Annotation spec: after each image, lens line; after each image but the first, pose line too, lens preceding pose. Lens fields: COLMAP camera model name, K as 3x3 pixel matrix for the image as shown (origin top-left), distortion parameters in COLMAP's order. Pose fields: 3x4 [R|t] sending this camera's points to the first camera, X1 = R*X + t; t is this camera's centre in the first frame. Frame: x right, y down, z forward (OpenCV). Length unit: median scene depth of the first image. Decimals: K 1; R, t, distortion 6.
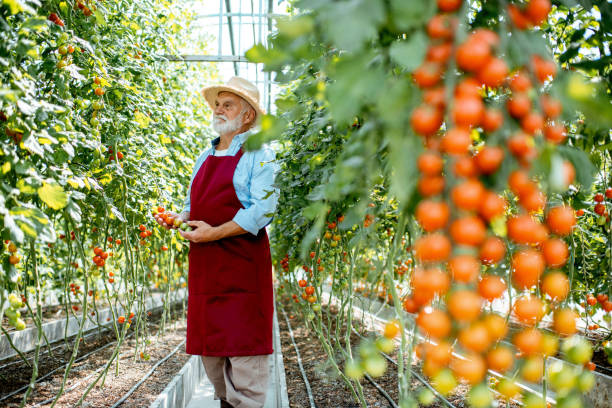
lens RADIAL K [[617.9, 0, 306.0], [0, 617.9, 204.0], [0, 0, 1]] dist [-0.114782, 0.127835]
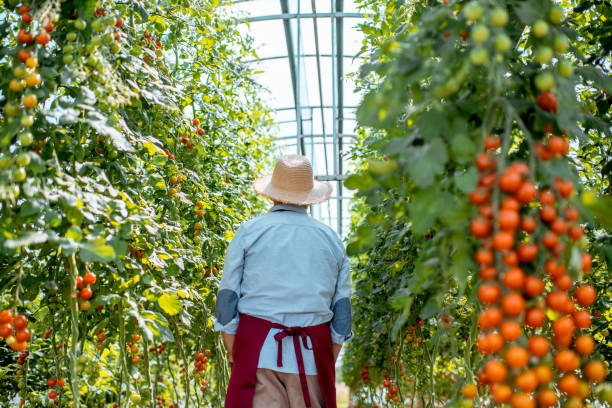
lens RADIAL K [[635.3, 0, 306.0], [0, 635.3, 204.0], [0, 0, 1]] dist [-0.083284, 0.050360]
pose [[0.993334, -0.039923, -0.108135, -0.015429], [0.019440, 0.982692, -0.184226, 0.023363], [0.113619, 0.180896, 0.976917, -0.159113]]
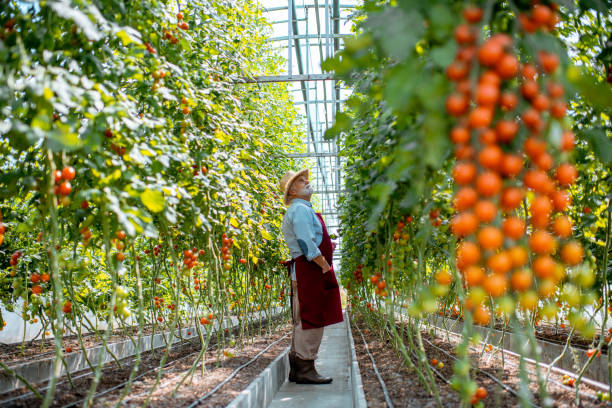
lens RADIAL K [[631.5, 0, 306.0], [0, 631.5, 204.0], [0, 0, 1]] dist [-0.073715, 0.034246]
pose [[0.993122, -0.029963, -0.113183, 0.004708], [0.025752, 0.998927, -0.038485, 0.040663], [0.114214, 0.035306, 0.992829, -0.126806]]
